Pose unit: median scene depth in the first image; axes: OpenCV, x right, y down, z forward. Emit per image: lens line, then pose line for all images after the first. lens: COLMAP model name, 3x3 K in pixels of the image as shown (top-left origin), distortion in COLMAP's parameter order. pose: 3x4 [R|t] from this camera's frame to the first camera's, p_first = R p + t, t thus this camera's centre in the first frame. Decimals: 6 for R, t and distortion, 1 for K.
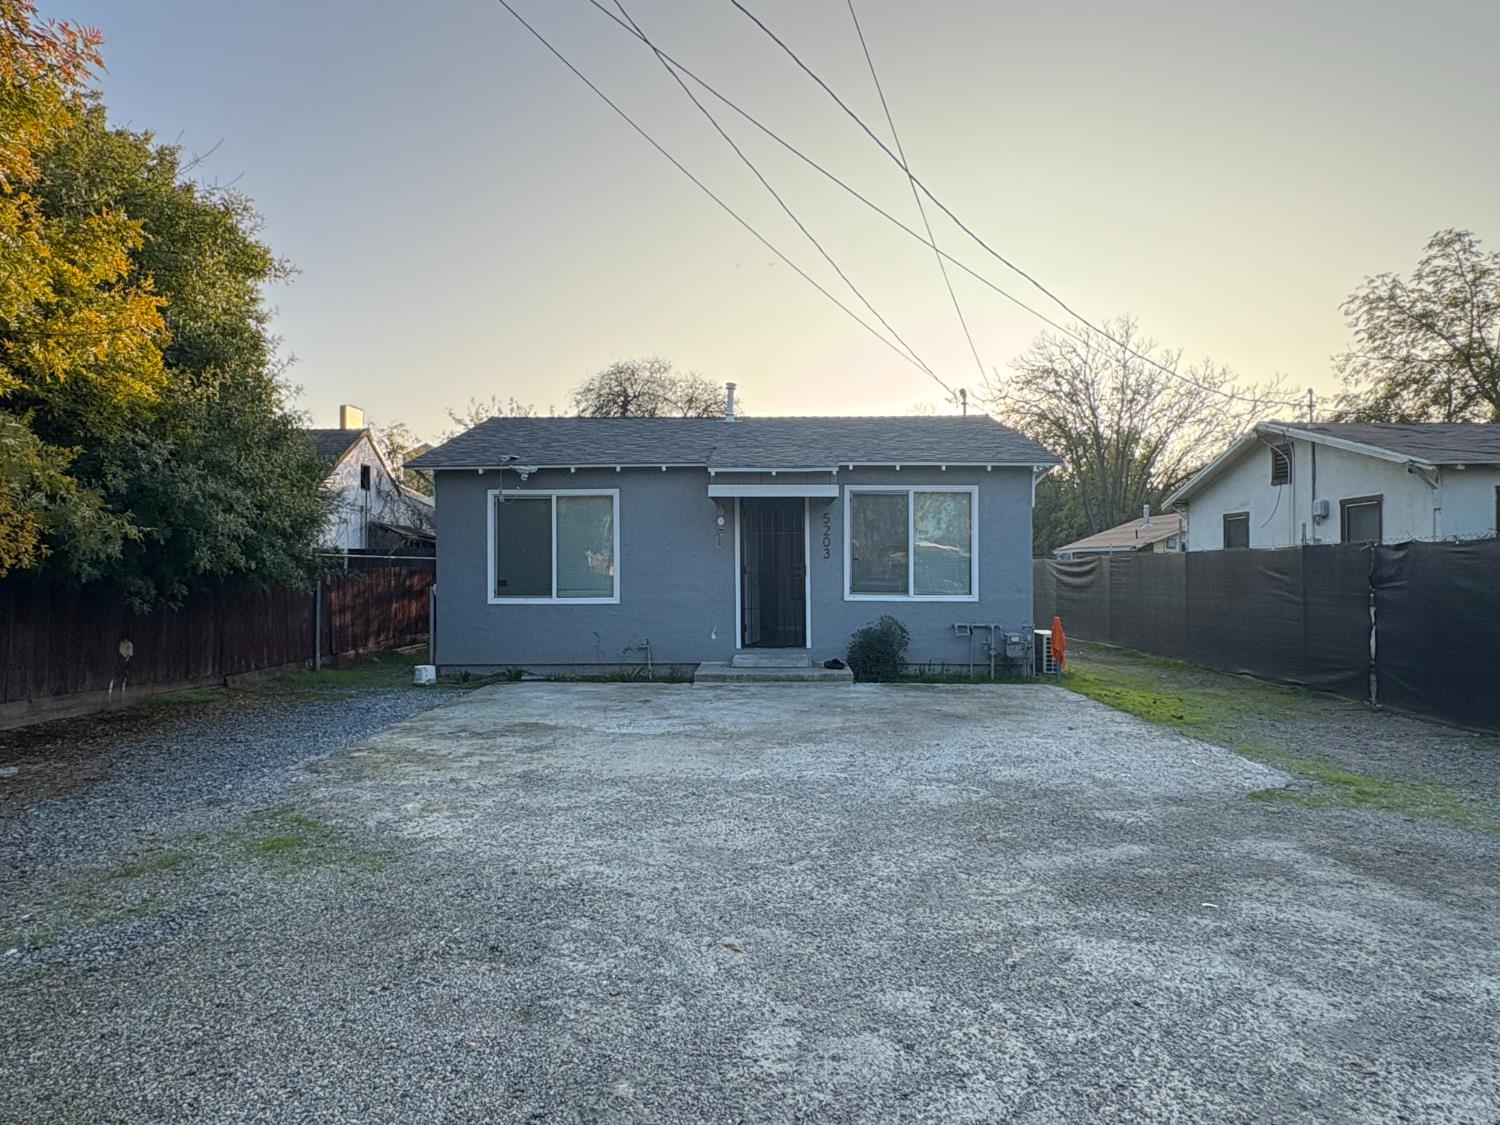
lens RADIAL K [[894.8, 0, 756.4], [0, 894.8, 561.1], [0, 0, 1]] dist [0.003531, 0.006879]
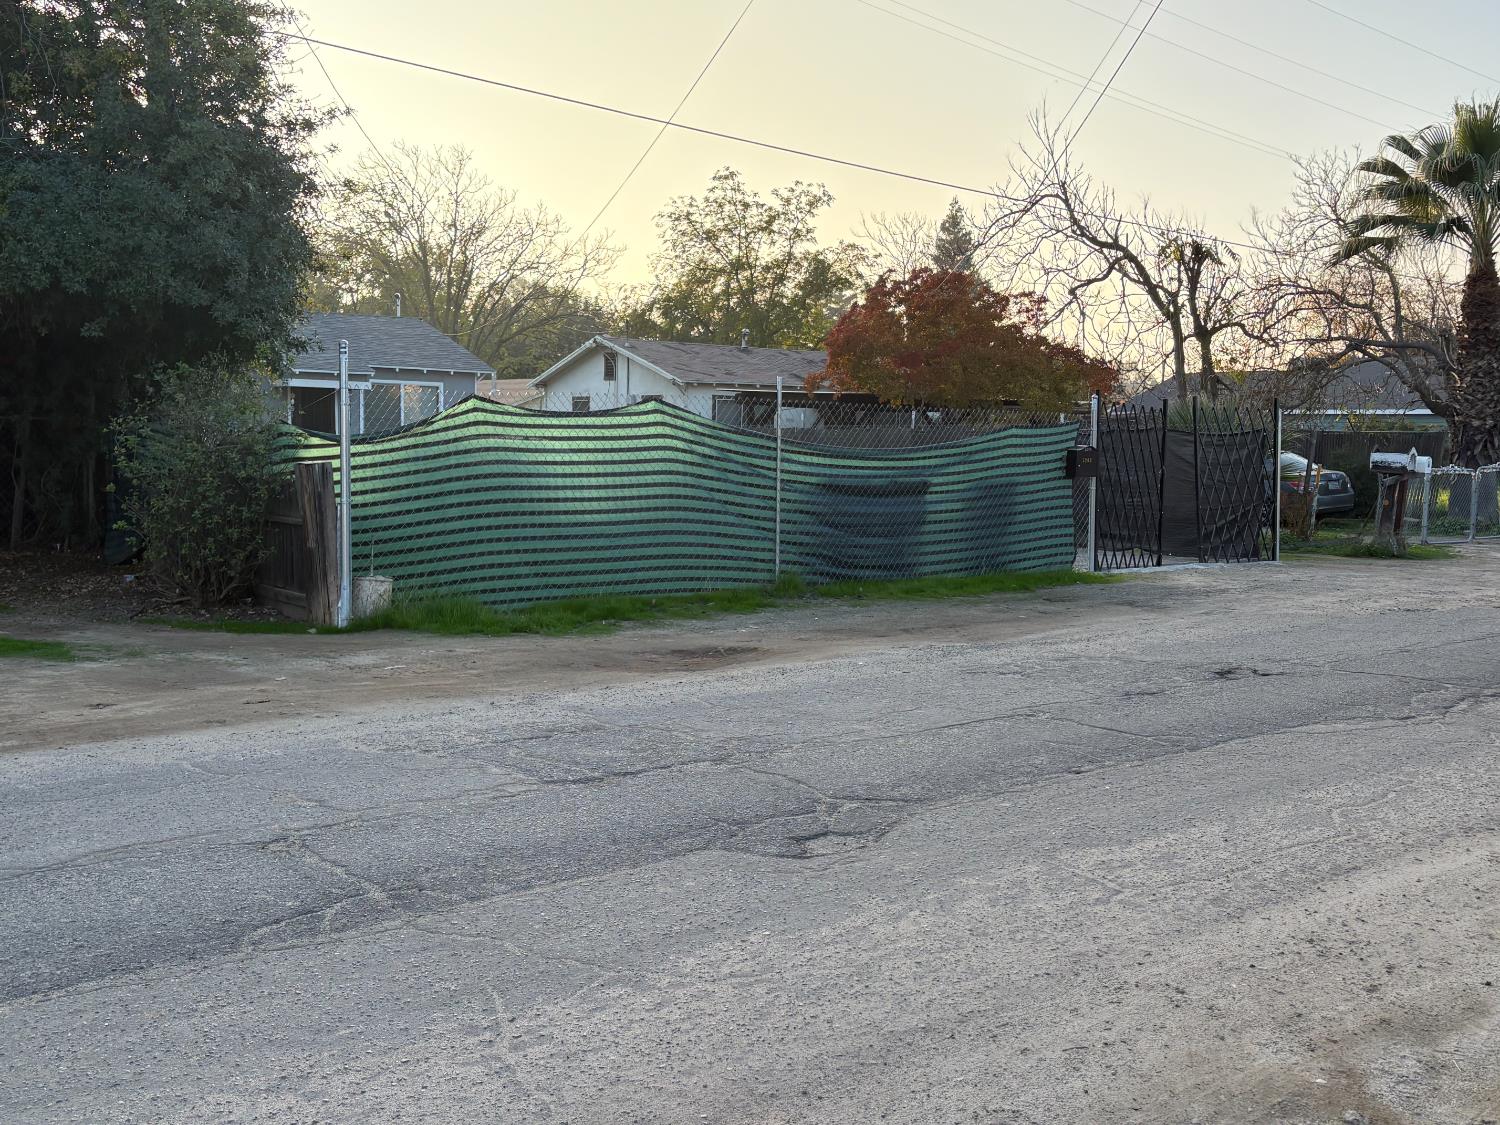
lens RADIAL K [[1518.4, 0, 755.3], [0, 1518.4, 574.4], [0, 0, 1]] dist [0.010375, 0.000000]
pose [[0.809620, -0.038721, 0.585675, -0.883584], [-0.024039, 0.994797, 0.098999, -0.027435], [-0.586462, -0.094231, 0.804477, -1.498059]]
